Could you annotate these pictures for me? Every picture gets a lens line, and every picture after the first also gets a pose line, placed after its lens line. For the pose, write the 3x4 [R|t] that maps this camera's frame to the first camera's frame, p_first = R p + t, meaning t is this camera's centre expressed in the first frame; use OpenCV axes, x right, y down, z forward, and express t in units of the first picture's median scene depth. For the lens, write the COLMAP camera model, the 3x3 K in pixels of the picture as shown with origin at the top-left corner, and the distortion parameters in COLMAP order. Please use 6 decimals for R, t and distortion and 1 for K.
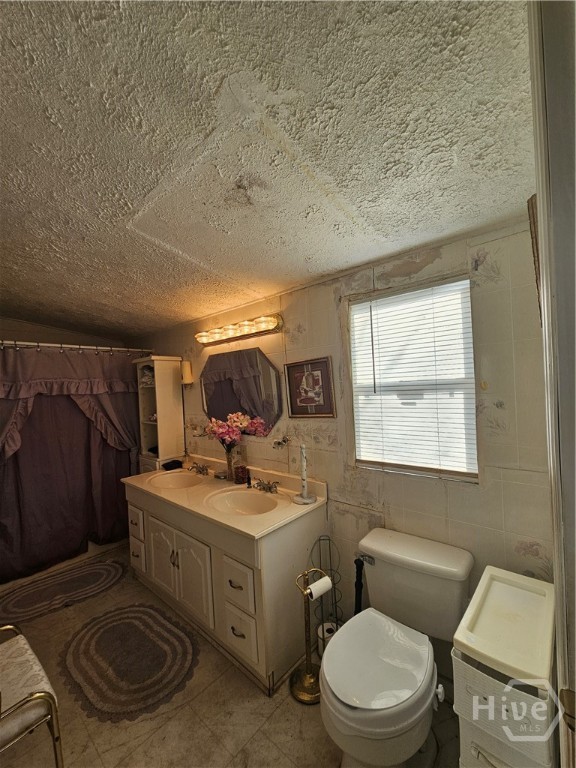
lens RADIAL K [[316.2, 0, 291.2], [0, 316.2, 384.5], [0, 0, 1]] dist [-0.004817, 0.001905]
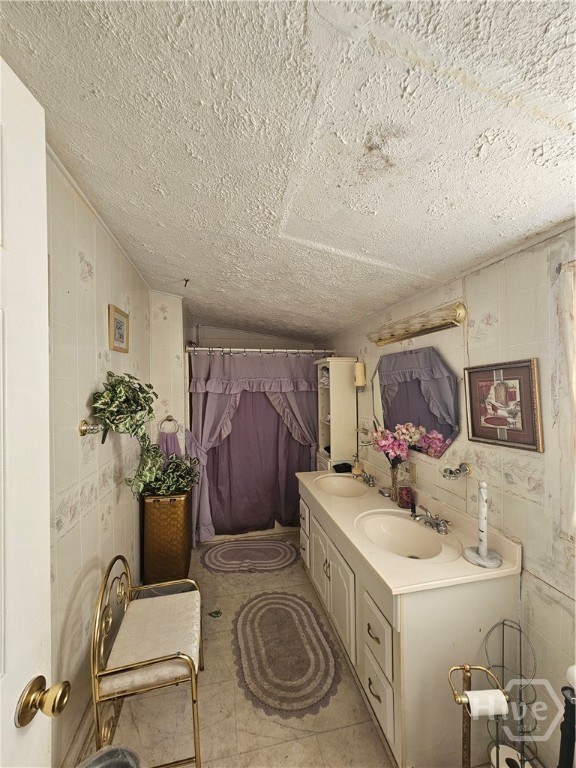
lens RADIAL K [[316.2, 0, 289.3], [0, 316.2, 386.0], [0, 0, 1]] dist [-0.004817, 0.001905]
pose [[0.804459, 0.035465, -0.592949, 0.098897], [-0.022038, 0.999311, 0.029870, -0.039510], [0.593600, -0.010962, 0.804686, 0.160433]]
